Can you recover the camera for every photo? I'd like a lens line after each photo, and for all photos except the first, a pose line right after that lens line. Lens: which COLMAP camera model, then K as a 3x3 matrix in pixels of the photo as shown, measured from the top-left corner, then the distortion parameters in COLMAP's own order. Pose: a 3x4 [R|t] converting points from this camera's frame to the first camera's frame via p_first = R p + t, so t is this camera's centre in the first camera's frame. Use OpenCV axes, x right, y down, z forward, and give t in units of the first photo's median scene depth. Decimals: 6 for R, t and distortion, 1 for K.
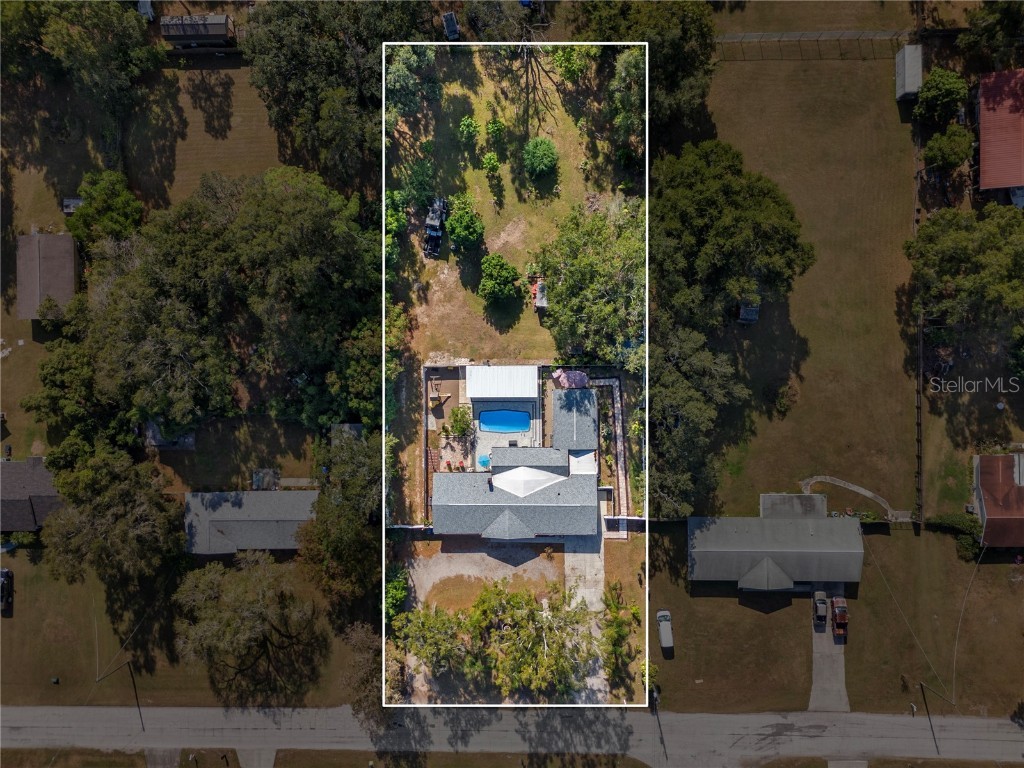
lens RADIAL K [[753.0, 0, 512.0], [0, 753.0, 384.0], [0, 0, 1]] dist [0.079905, -0.070090]
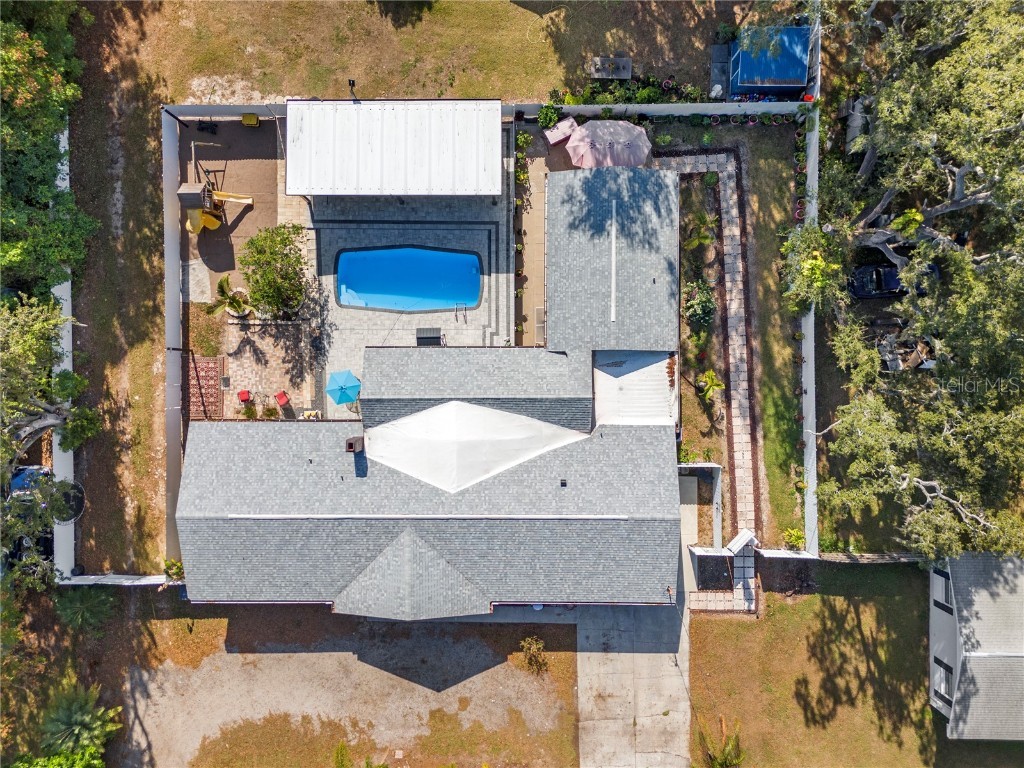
lens RADIAL K [[796.8, 0, 512.0], [0, 796.8, 384.0], [0, 0, 1]] dist [0.043603, -0.003584]
pose [[0.999635, 0.003670, 0.026754, 0.028790], [-0.003694, 0.999993, 0.000852, 0.098848], [-0.026750, -0.000950, 0.999642, 0.630723]]
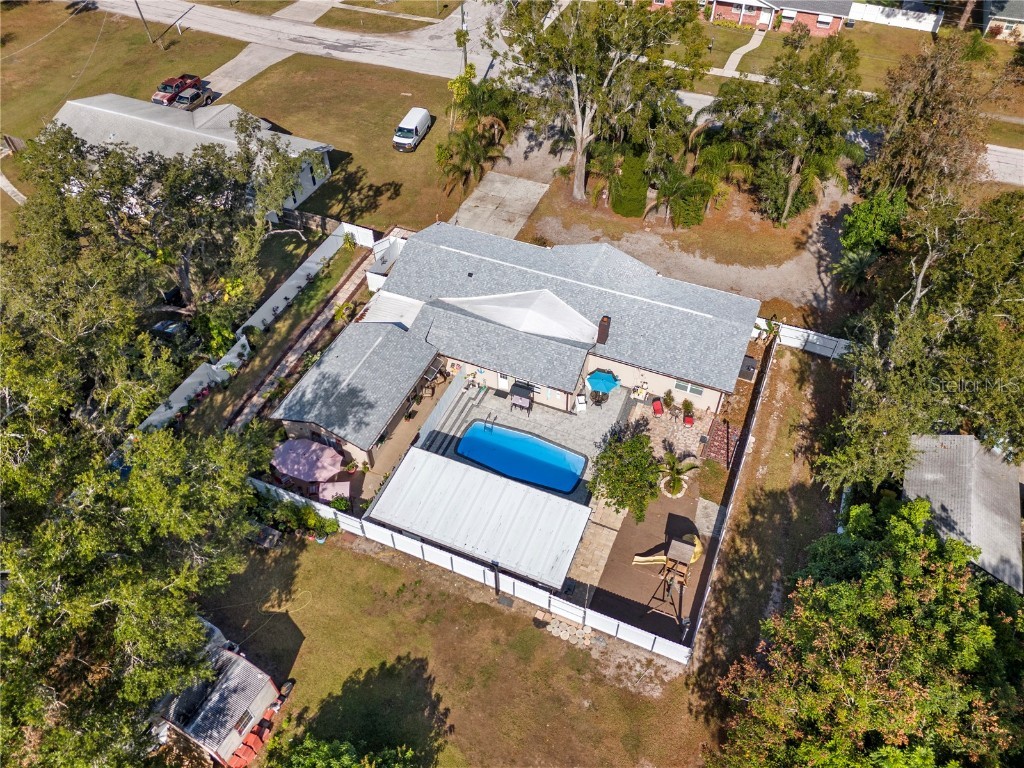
lens RADIAL K [[781.6, 0, 512.4], [0, 781.6, 354.1], [0, 0, 1]] dist [0.086162, -0.082967]
pose [[-0.916643, -0.243447, 0.317016, -0.123847], [0.396481, -0.654351, 0.643915, -0.182419], [0.050681, 0.715932, 0.696329, 0.679777]]
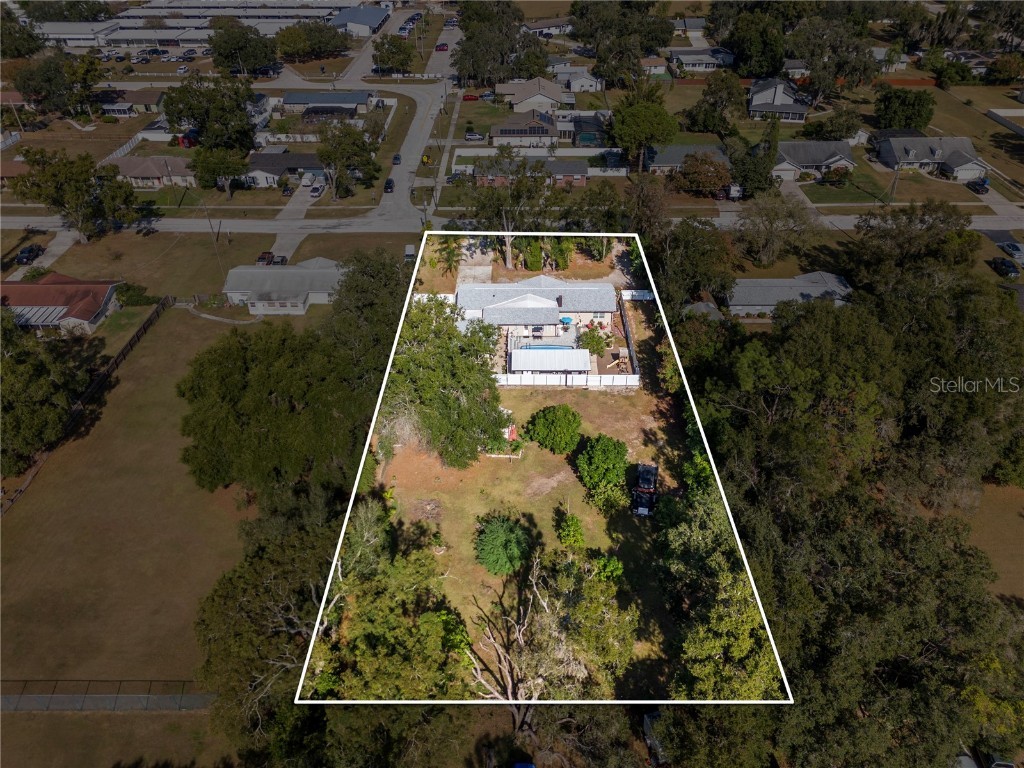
lens RADIAL K [[753.0, 0, 512.0], [0, 753.0, 384.0], [0, 0, 1]] dist [0.079905, -0.070090]
pose [[-0.998492, 0.029933, 0.046014, -0.008111], [0.020119, -0.580361, 0.814111, -0.759131], [0.051074, 0.813809, 0.578884, 0.479264]]
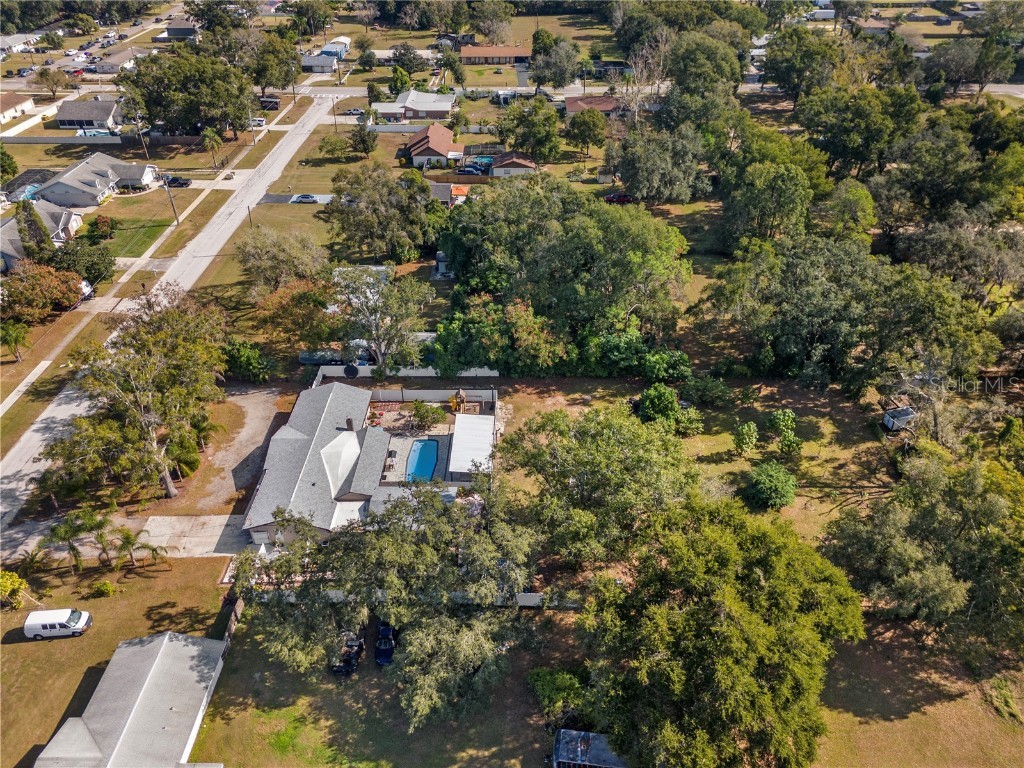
lens RADIAL K [[753.0, 0, 512.0], [0, 753.0, 384.0], [0, 0, 1]] dist [0.079905, -0.070090]
pose [[-0.024378, 0.610224, -0.791854, 0.566410], [-0.999697, -0.017544, 0.017257, -0.056829], [-0.003362, 0.792034, 0.610467, 0.456722]]
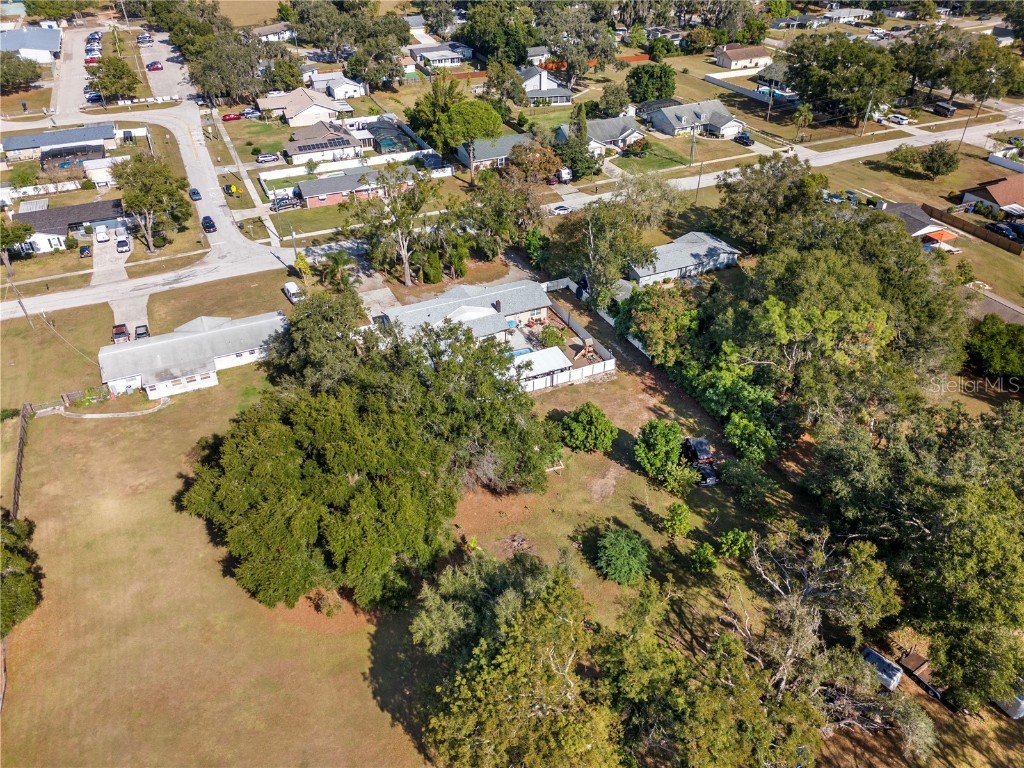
lens RADIAL K [[753.0, 0, 512.0], [0, 753.0, 384.0], [0, 0, 1]] dist [0.079905, -0.070090]
pose [[-0.911694, 0.275173, -0.305112, 0.282019], [-0.408640, -0.530037, 0.743017, -0.665148], [0.042737, 0.802086, 0.595678, 0.471952]]
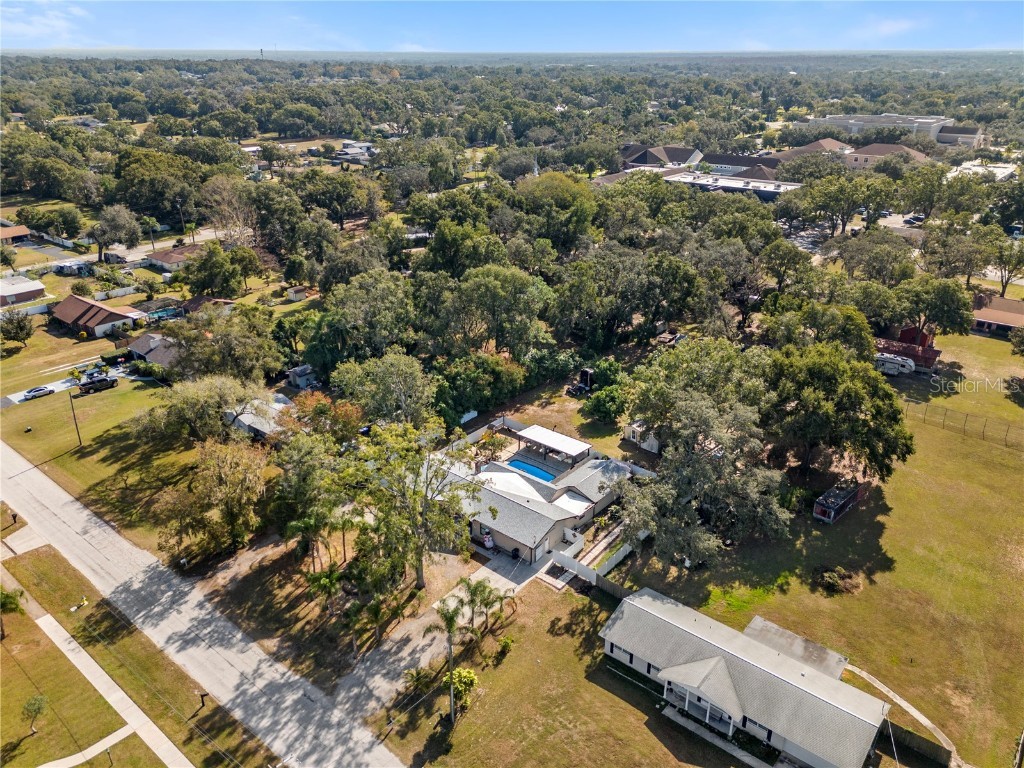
lens RADIAL K [[753.0, 0, 512.0], [0, 753.0, 384.0], [0, 0, 1]] dist [0.079905, -0.070090]
pose [[0.763916, 0.300310, -0.571179, 0.479548], [-0.644156, 0.301823, -0.702827, 0.696074], [-0.038671, 0.904830, 0.424014, 0.504996]]
